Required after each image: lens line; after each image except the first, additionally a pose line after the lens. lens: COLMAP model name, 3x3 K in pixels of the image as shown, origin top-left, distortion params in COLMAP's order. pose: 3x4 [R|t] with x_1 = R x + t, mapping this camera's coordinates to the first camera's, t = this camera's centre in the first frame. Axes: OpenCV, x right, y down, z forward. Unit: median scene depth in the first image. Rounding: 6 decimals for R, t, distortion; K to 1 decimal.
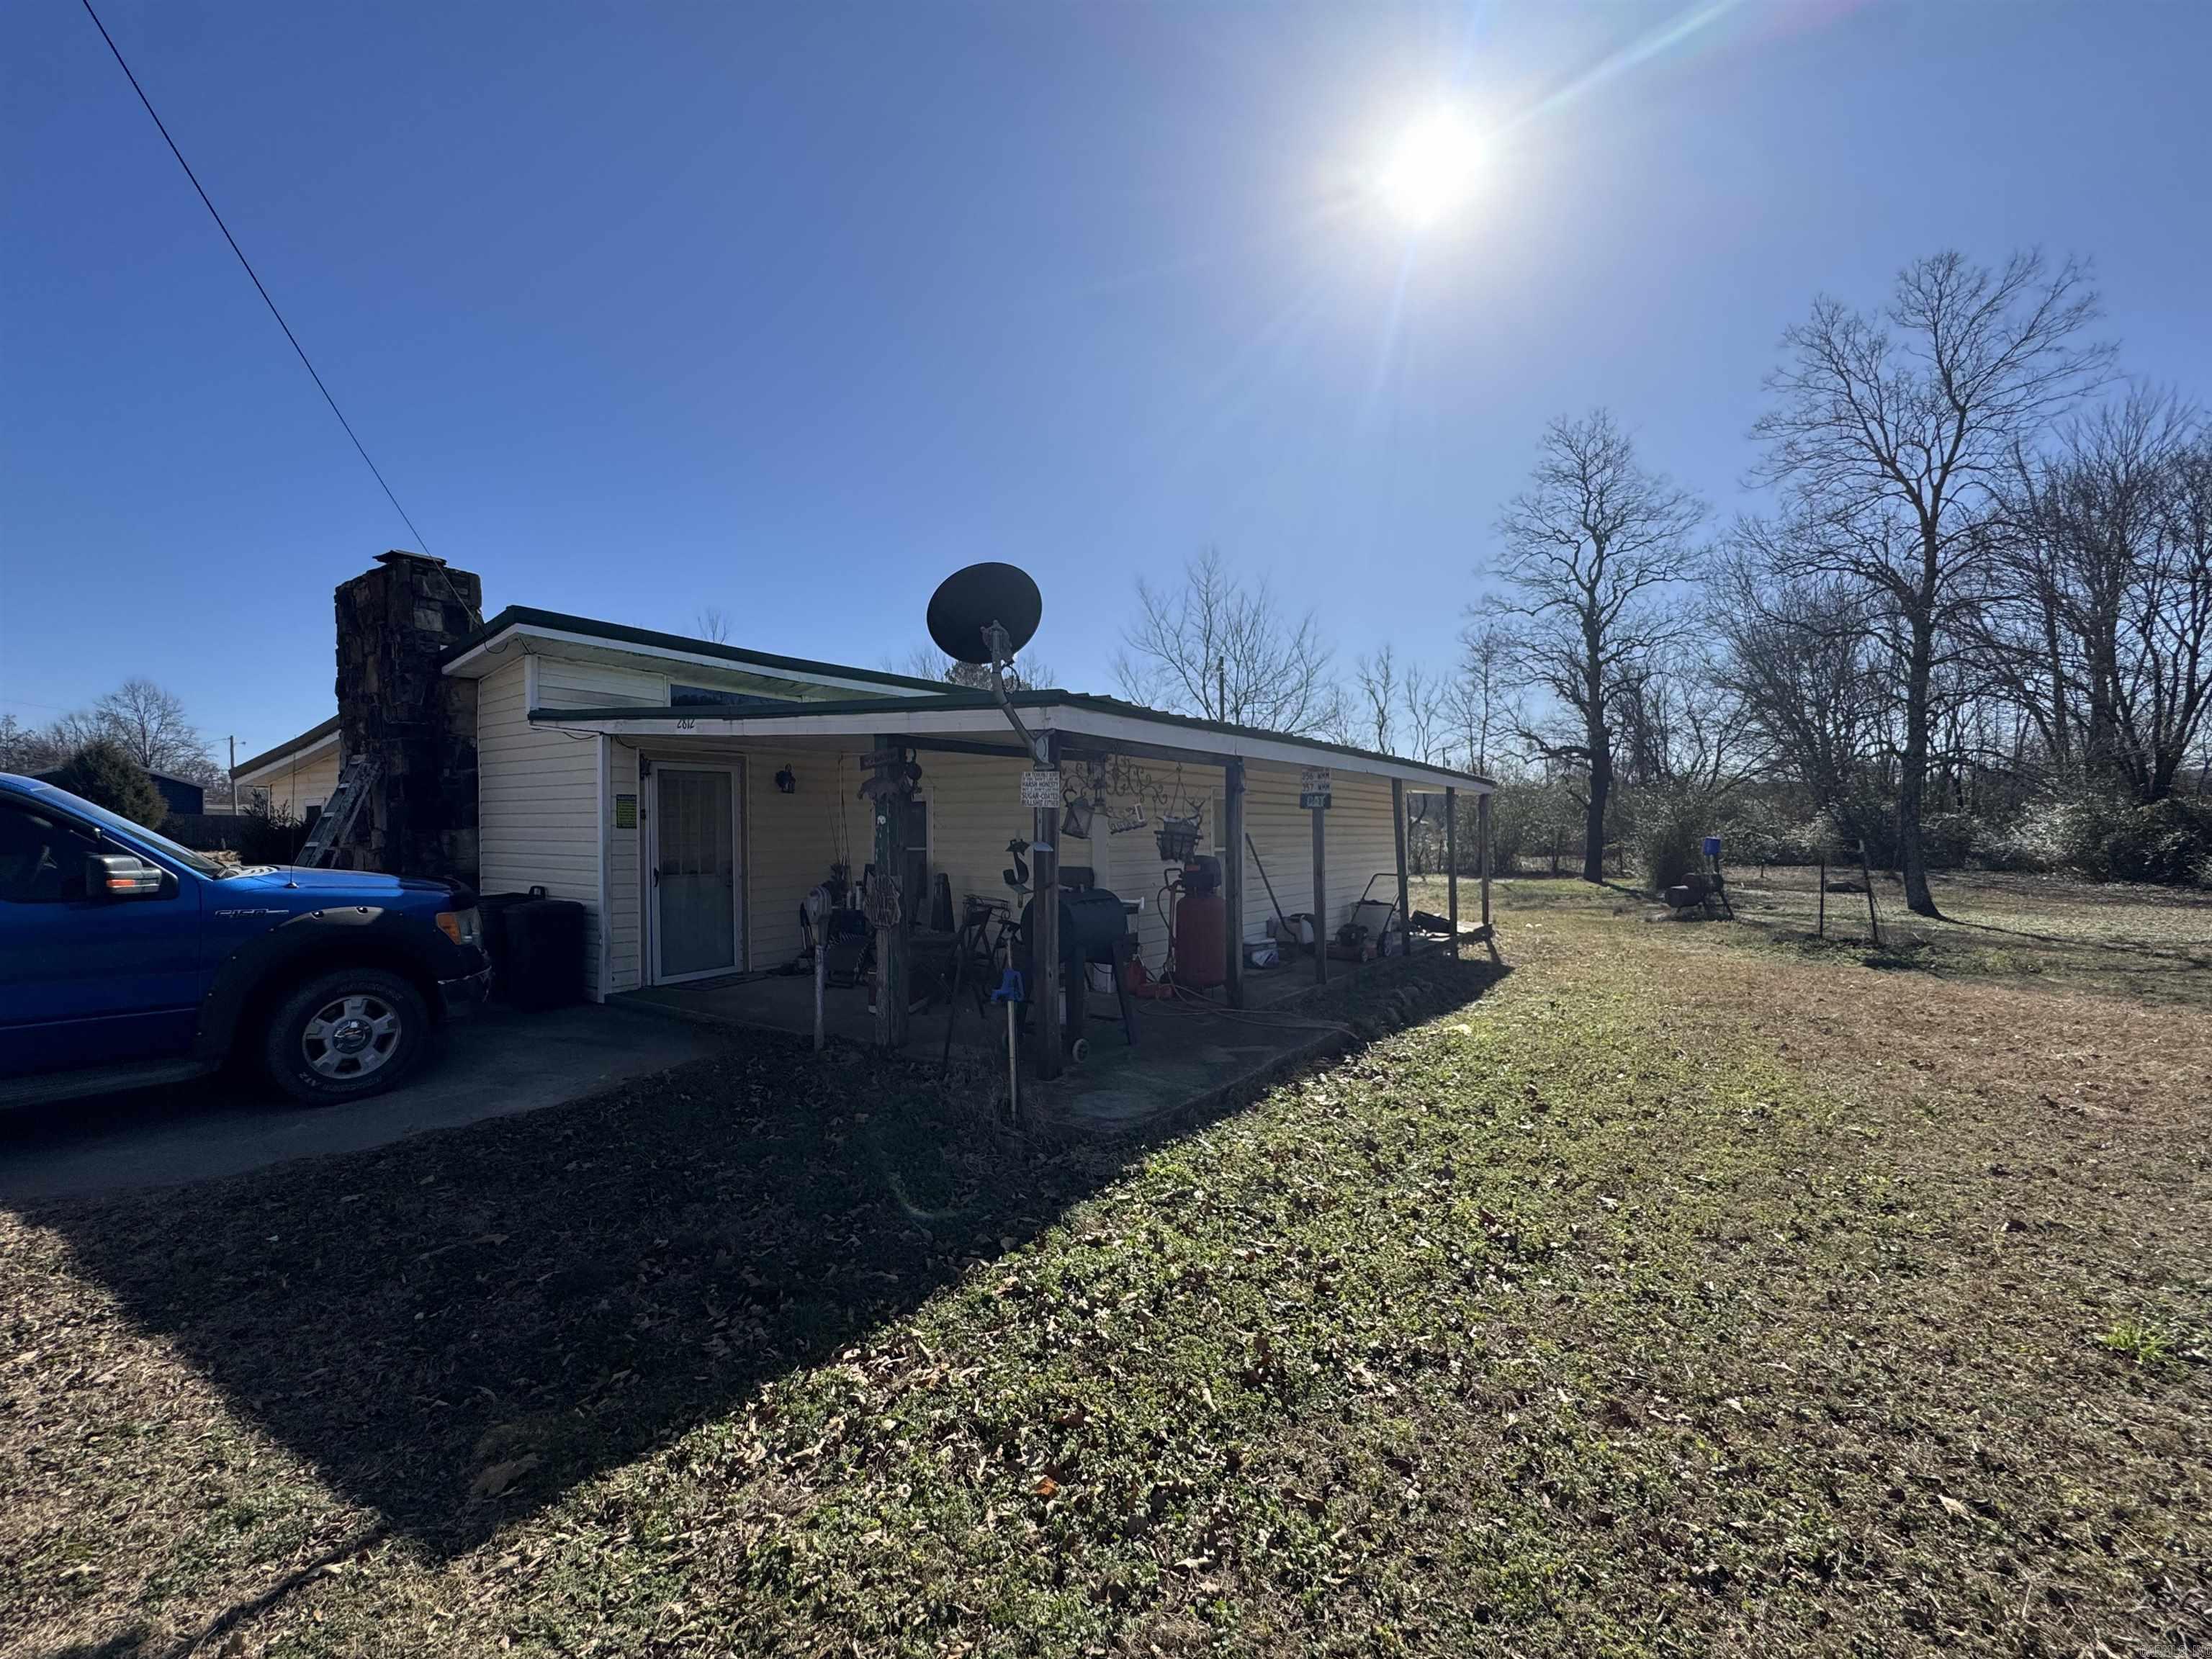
lens RADIAL K [[917.3, 0, 1103.7], [0, 917.3, 835.6], [0, 0, 1]] dist [-0.001343, -0.000590]
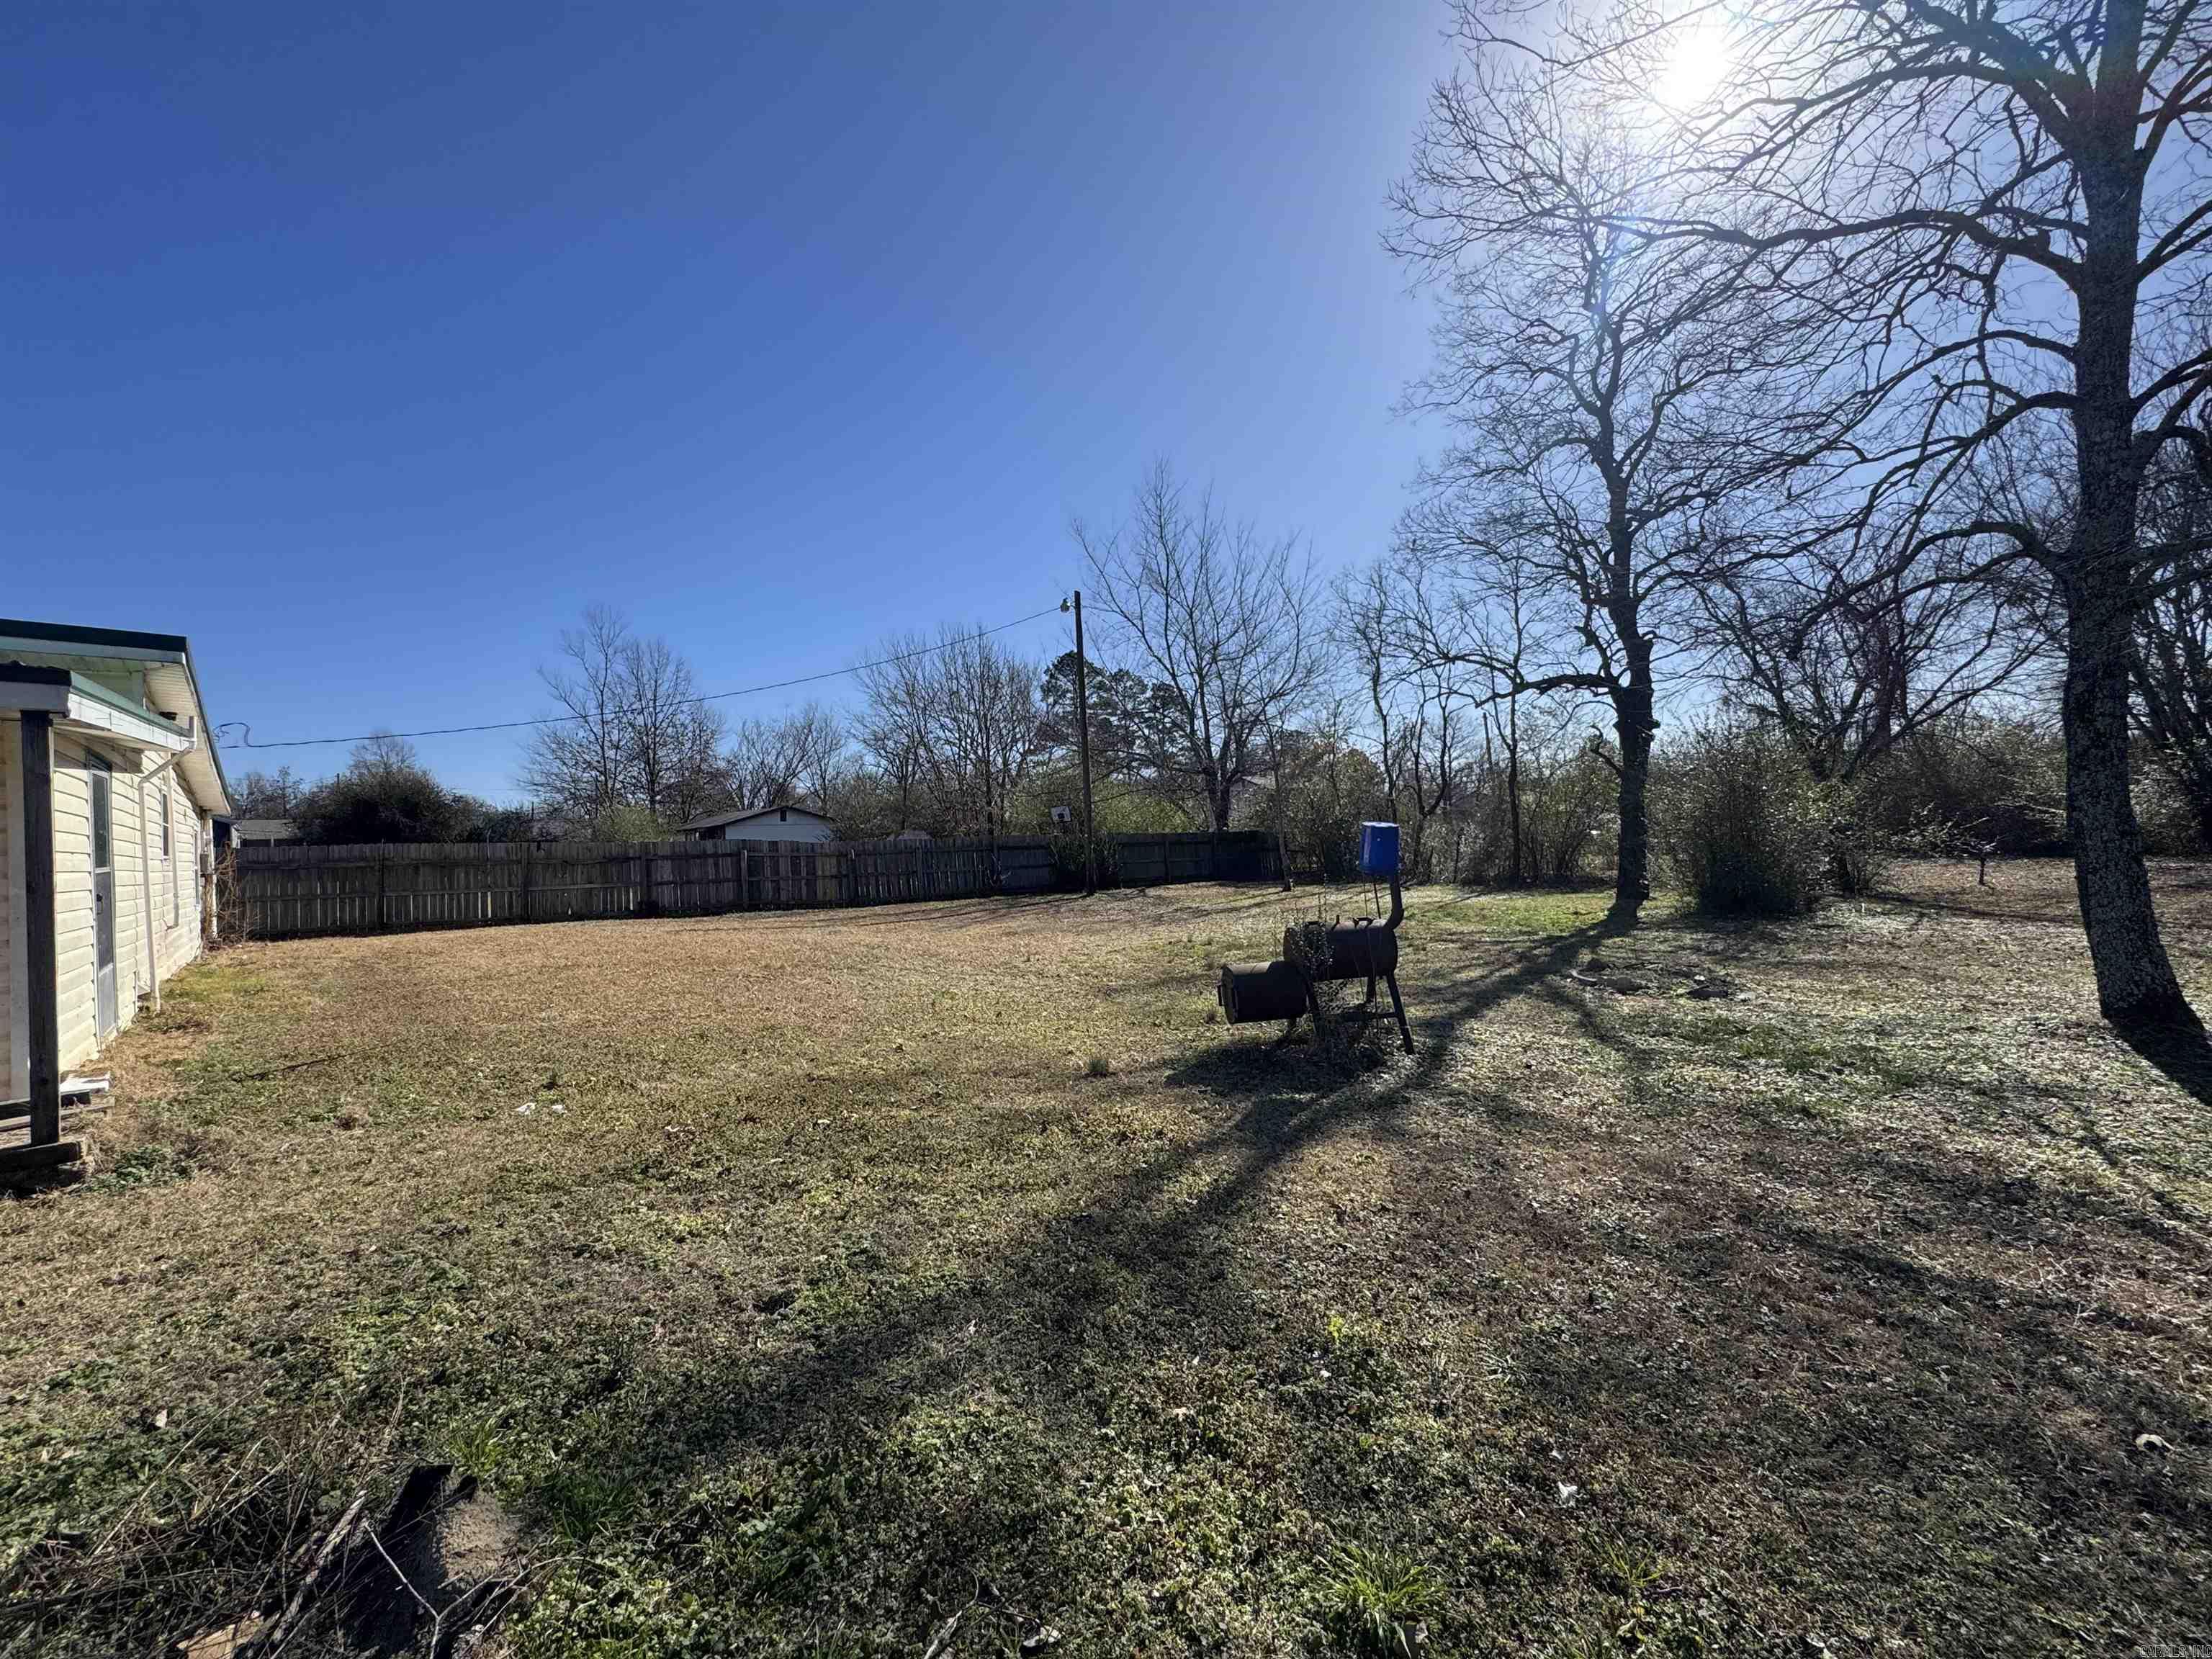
lens RADIAL K [[920.6, 0, 1104.7], [0, 920.6, 831.3], [0, 0, 1]] dist [-0.000267, 0.000199]
pose [[0.970165, -0.034239, -0.240017, 0.596538], [0.032318, 0.999406, -0.011933, 0.004738], [0.240283, 0.003820, 0.970695, 0.576557]]
